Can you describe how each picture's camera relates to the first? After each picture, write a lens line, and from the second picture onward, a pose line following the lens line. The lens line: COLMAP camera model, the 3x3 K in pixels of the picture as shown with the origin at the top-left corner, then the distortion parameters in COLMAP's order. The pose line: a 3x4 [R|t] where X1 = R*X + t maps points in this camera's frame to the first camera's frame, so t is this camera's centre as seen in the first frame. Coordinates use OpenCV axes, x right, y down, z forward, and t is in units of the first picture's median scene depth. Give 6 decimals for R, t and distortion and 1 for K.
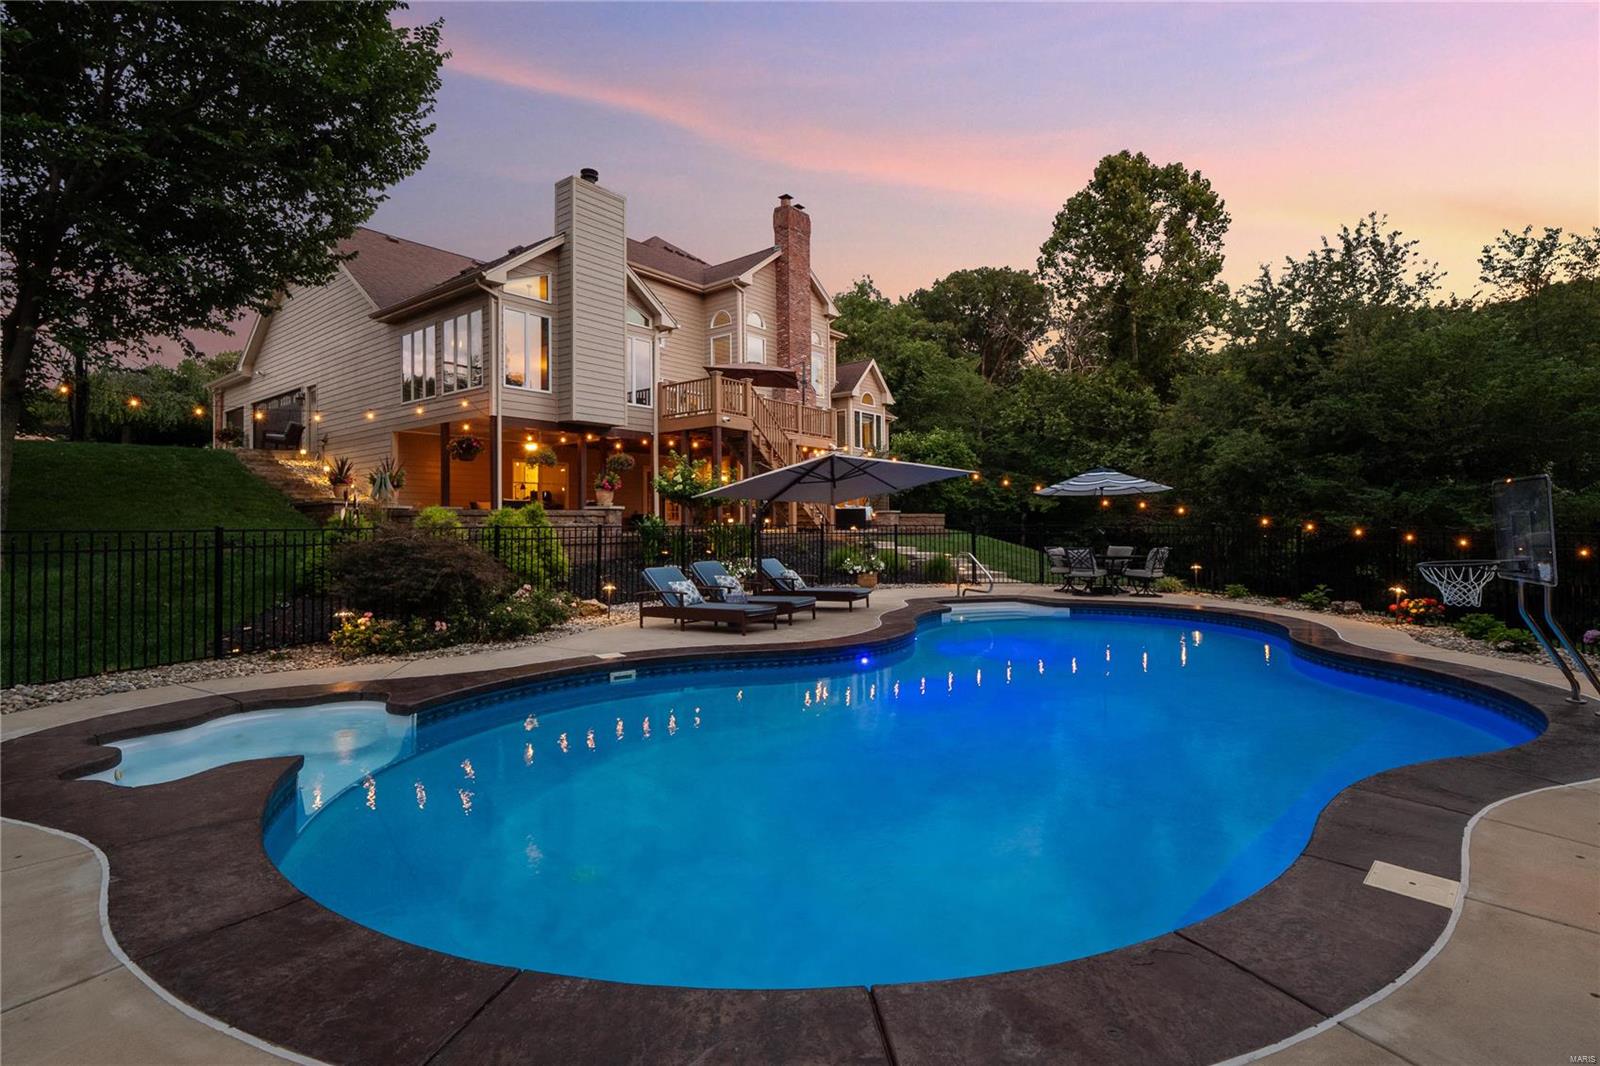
lens RADIAL K [[759.2, 0, 788.0], [0, 759.2, 511.0], [0, 0, 1]] dist [-0.015333, 0.000003]
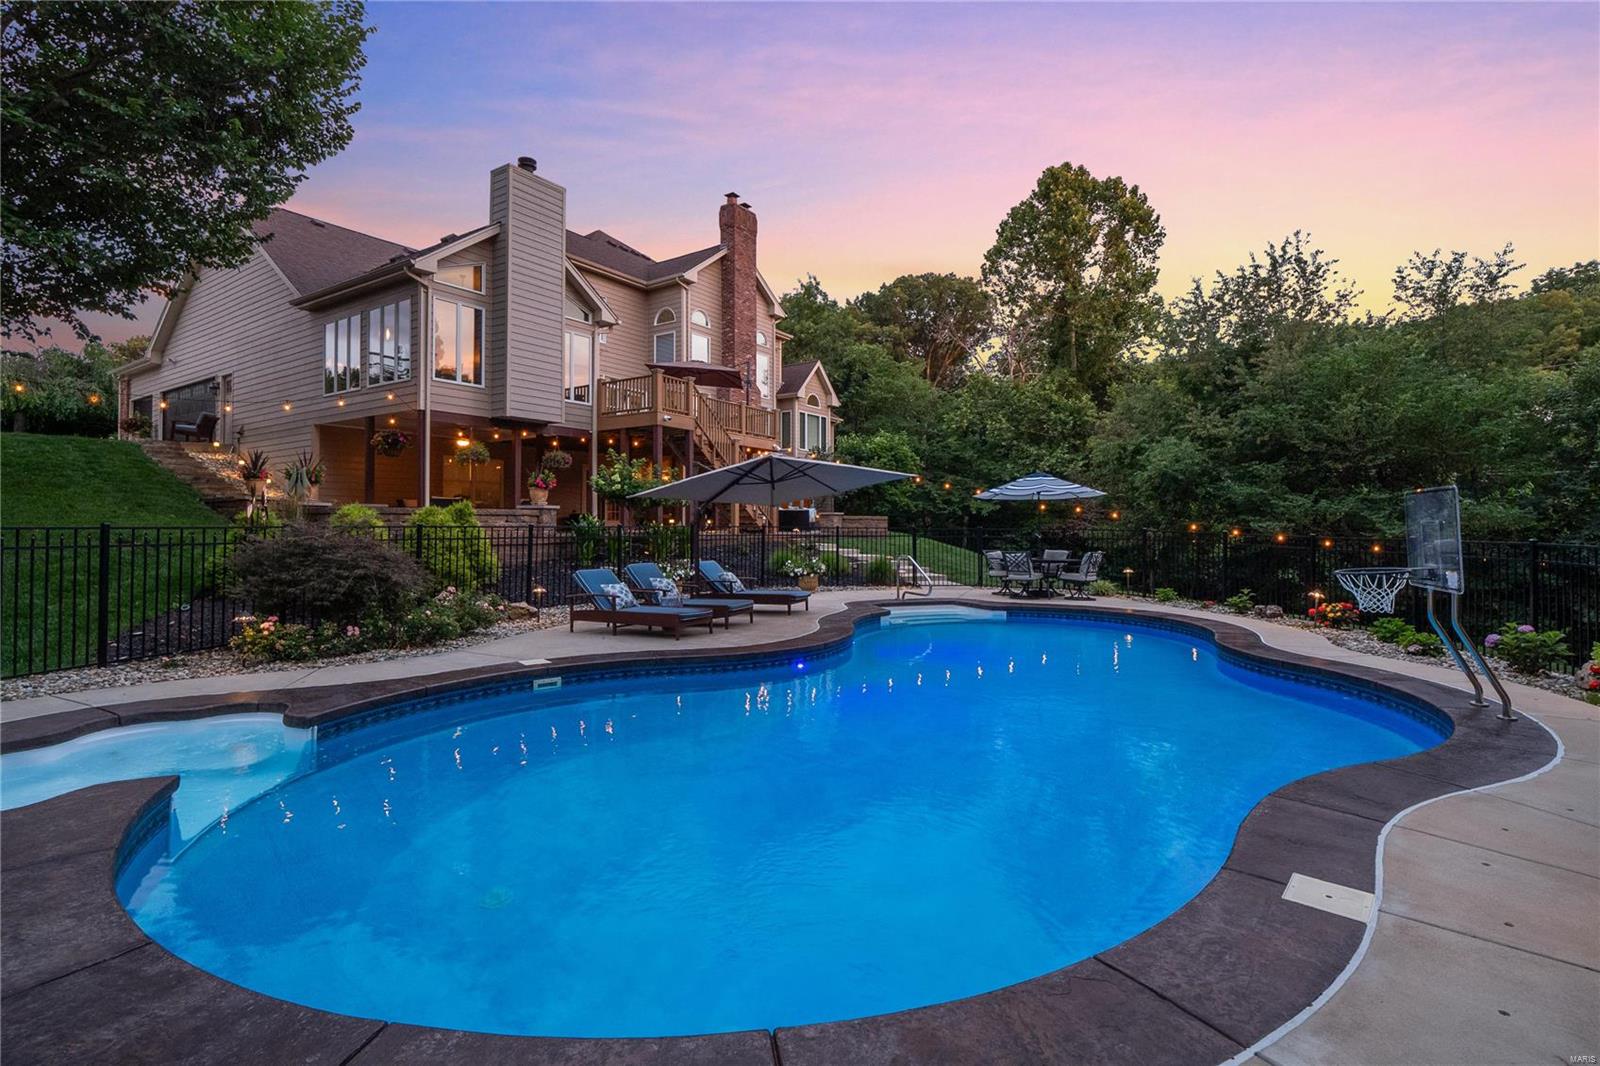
lens RADIAL K [[759.2, 0, 788.0], [0, 759.2, 511.0], [0, 0, 1]] dist [-0.015333, 0.000003]
pose [[0.997509, 0.010169, 0.069806, 0.007550], [-0.010105, 0.999948, -0.001280, -0.000958], [-0.069816, 0.000571, 0.997560, 0.009809]]
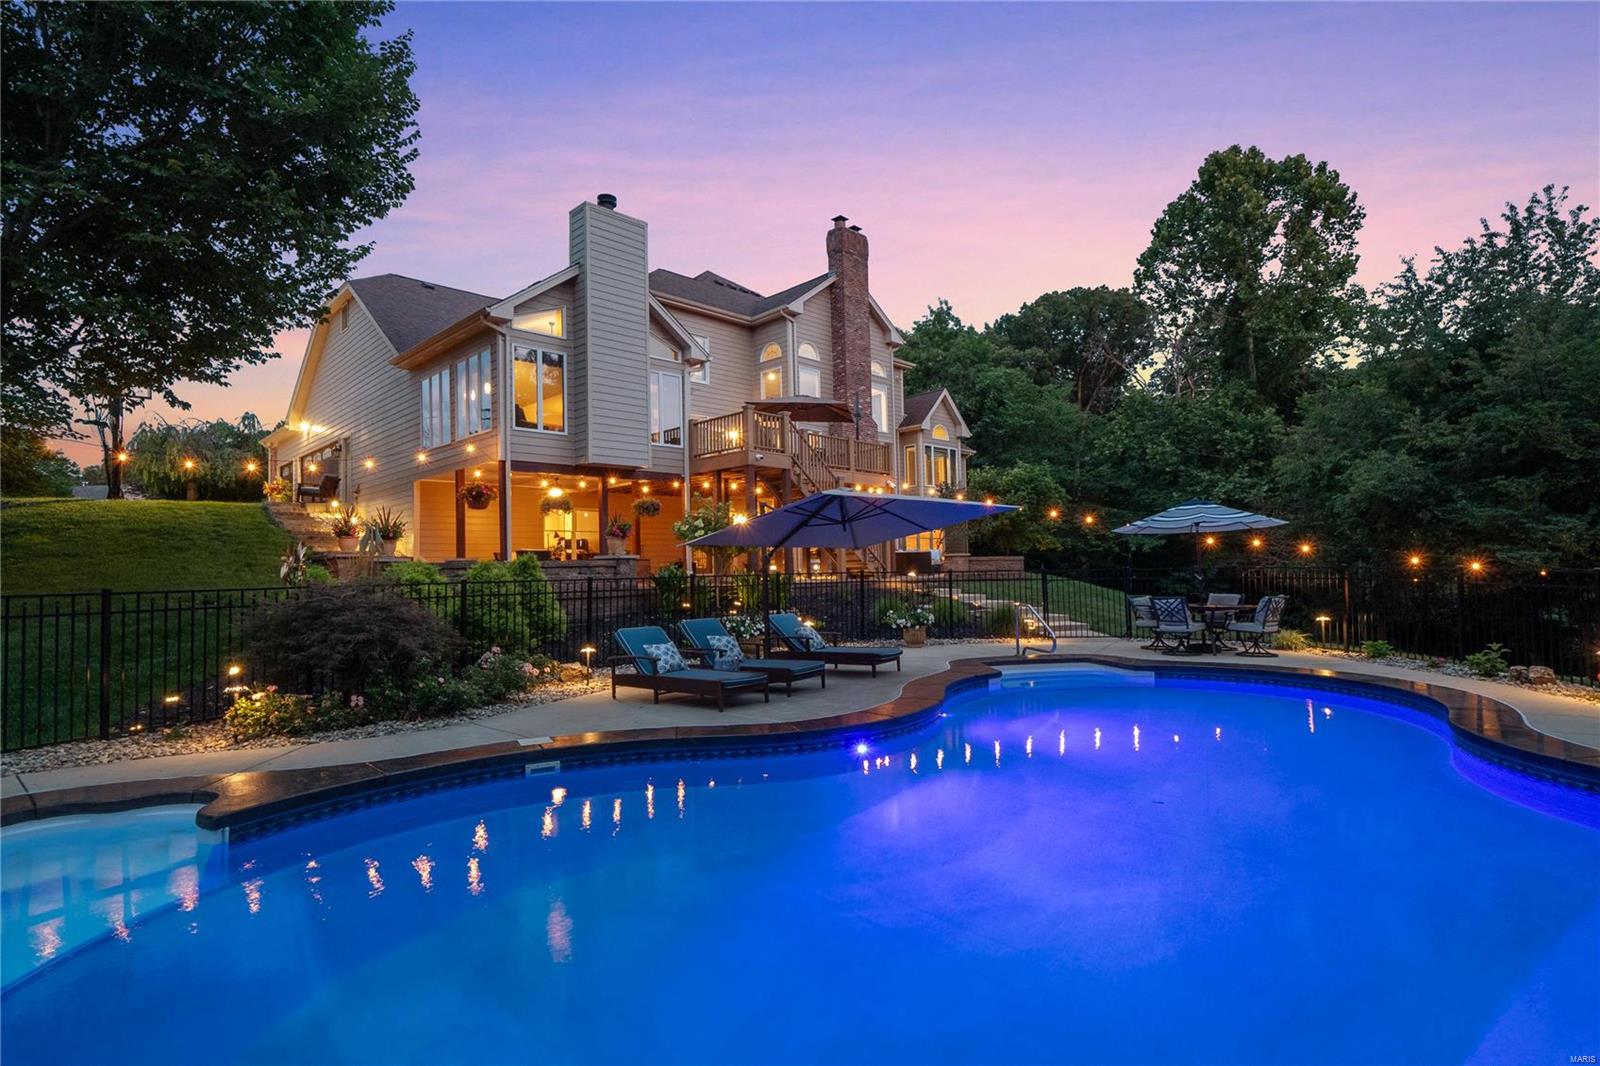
lens RADIAL K [[769.8, 0, 776.2], [0, 769.8, 541.3], [0, 0, 1]] dist [-0.015483, -0.000037]
pose [[0.990250, -0.017933, -0.138141, 0.066621], [0.015636, 0.999721, -0.017696, -0.003497], [0.138419, 0.015364, 0.990255, 0.095054]]
